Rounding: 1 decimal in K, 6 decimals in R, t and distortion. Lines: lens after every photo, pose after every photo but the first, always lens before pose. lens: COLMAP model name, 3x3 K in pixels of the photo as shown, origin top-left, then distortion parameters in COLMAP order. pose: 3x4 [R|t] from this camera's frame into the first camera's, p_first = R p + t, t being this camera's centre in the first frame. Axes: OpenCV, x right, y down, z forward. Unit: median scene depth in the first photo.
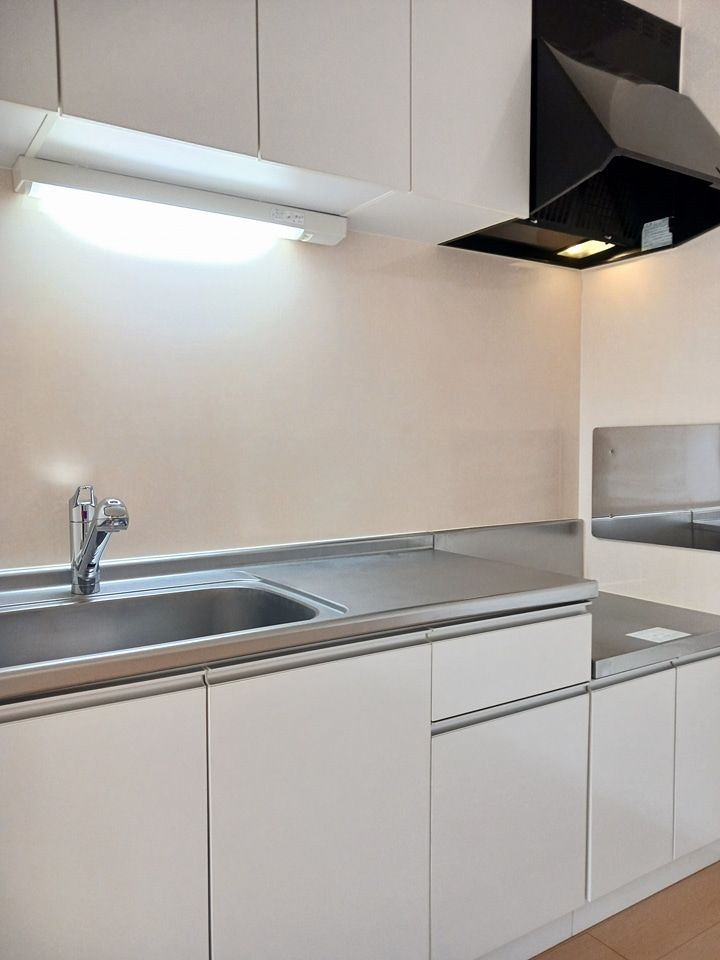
lens RADIAL K [[754.2, 0, 360.0], [0, 754.2, 480.0], [0, 0, 1]] dist [0.097735, 0.000308]
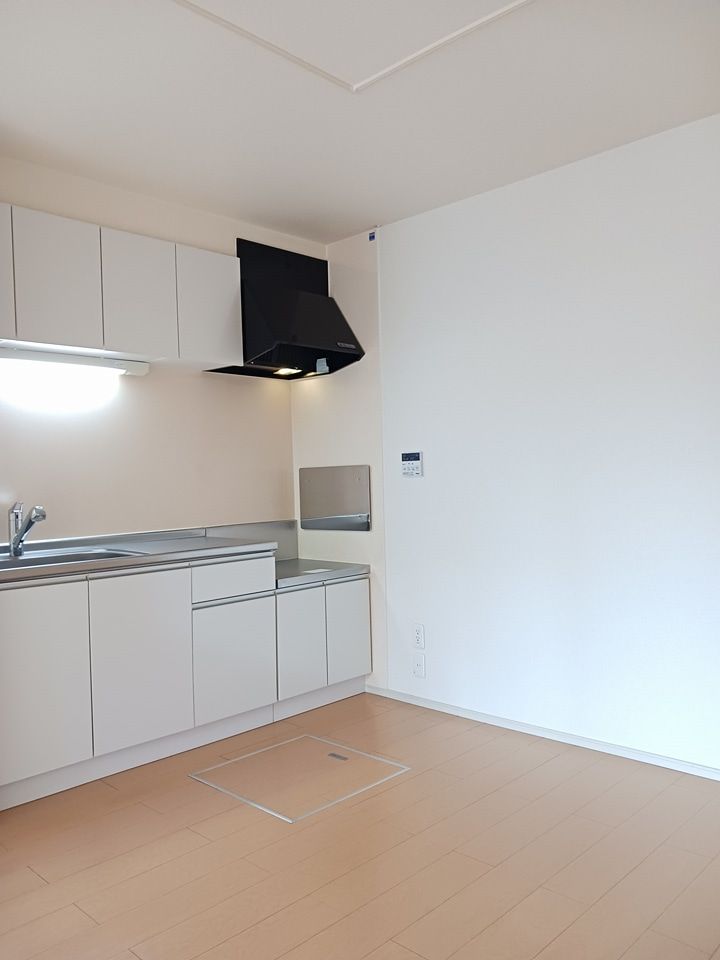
lens RADIAL K [[755.5, 0, 376.7], [0, 755.5, 484.7], [0, 0, 1]] dist [0.007781, -0.000762]
pose [[0.972090, -0.027913, 0.232940, 0.089586], [0.038341, 0.998449, -0.040359, 0.065316], [-0.231453, 0.048164, 0.971653, -1.007232]]
